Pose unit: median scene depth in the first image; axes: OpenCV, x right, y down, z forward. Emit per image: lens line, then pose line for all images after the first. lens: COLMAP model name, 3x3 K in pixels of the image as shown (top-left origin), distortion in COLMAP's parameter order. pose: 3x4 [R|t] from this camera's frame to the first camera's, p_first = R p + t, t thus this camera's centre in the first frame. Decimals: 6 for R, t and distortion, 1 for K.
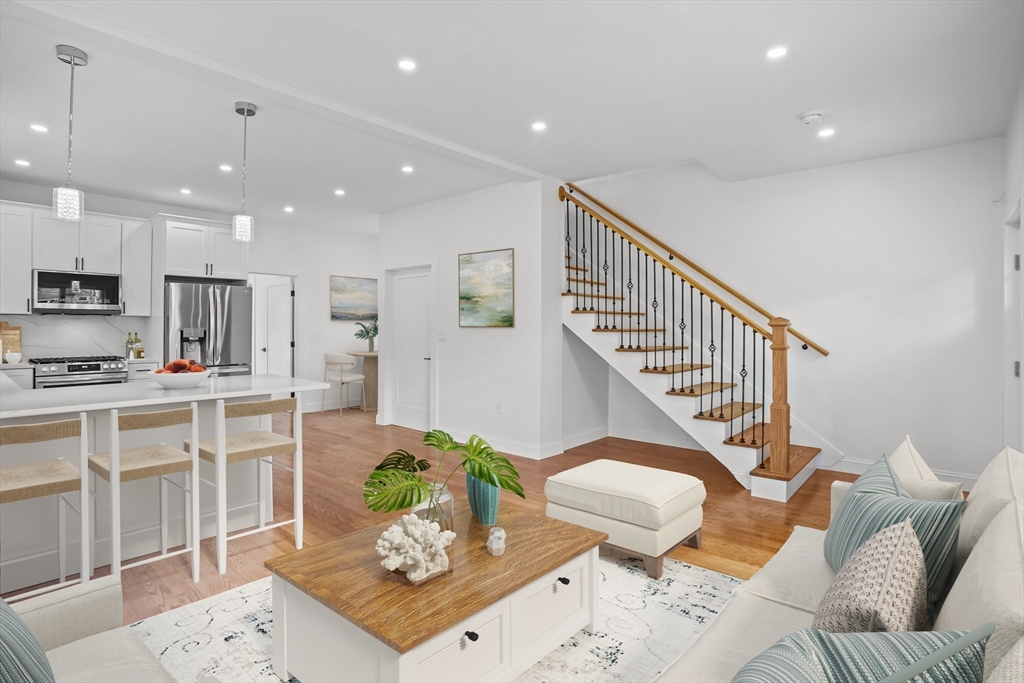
lens RADIAL K [[524.1, 0, 512.4], [0, 524.1, 326.7], [0, 0, 1]] dist [-0.074388, 0.035327]
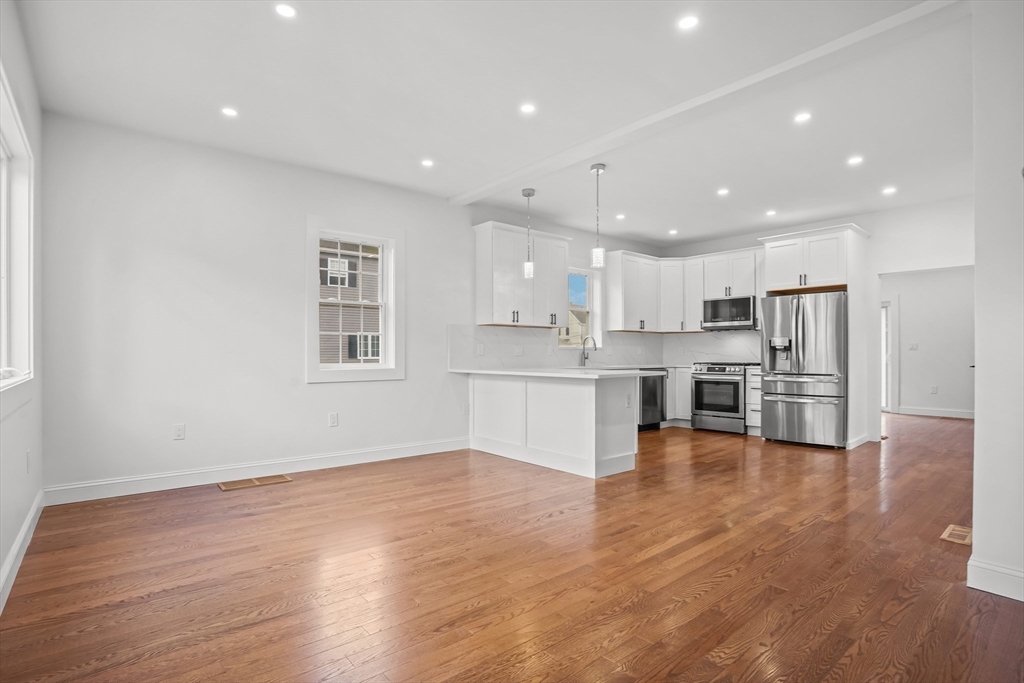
lens RADIAL K [[513.8, 0, 511.9], [0, 513.8, 350.2], [0, 0, 1]] dist [-0.060362, 0.030408]
pose [[-0.130518, -0.010192, -0.991394, 0.540291], [0.002545, 0.999940, -0.010615, 0.041931], [0.991443, -0.003909, -0.130484, 0.623812]]
